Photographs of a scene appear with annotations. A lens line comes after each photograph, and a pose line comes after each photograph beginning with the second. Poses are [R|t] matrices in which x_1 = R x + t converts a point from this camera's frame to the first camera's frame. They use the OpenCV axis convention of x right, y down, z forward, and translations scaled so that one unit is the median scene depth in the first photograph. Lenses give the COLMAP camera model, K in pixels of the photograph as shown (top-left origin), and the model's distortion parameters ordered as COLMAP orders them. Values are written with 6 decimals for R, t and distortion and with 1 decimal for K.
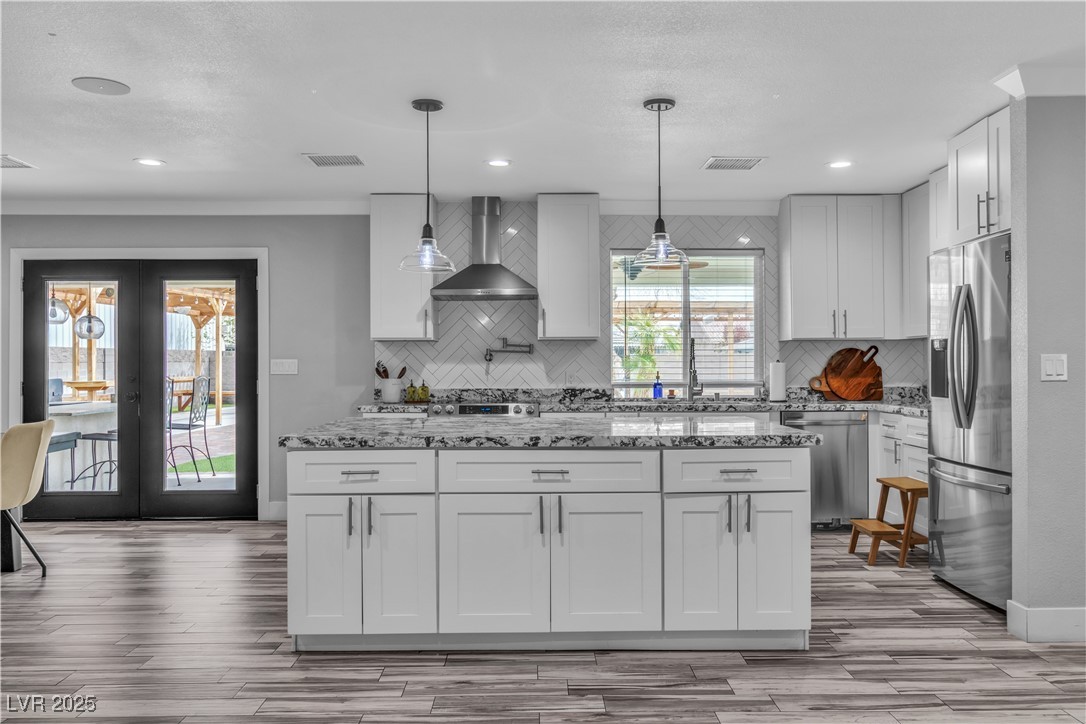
lens RADIAL K [[860.9, 0, 543.0], [0, 860.9, 362.0], [0, 0, 1]] dist [-0.004554, -0.002433]
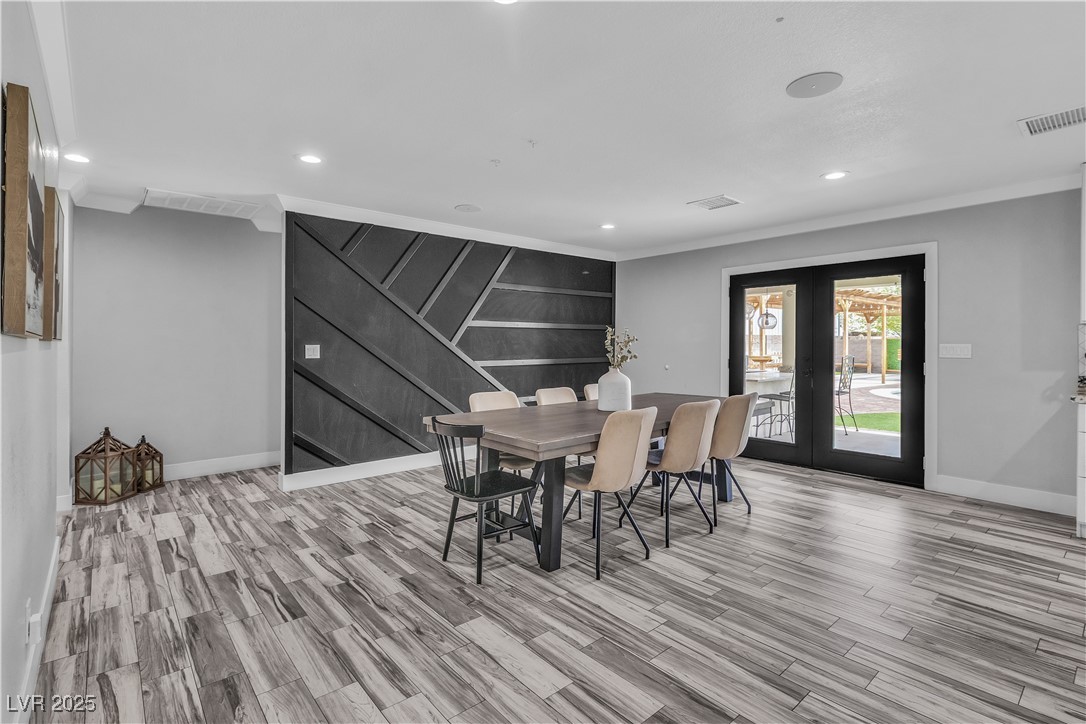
lens RADIAL K [[507.1, 0, 544.9], [0, 507.1, 348.1], [0, 0, 1]] dist [0.001922, 0.000031]
pose [[0.642304, 0.008587, -0.766402, -0.145203], [-0.000980, 0.999946, 0.010383, -0.003987], [0.766449, -0.005918, 0.642278, 0.205106]]
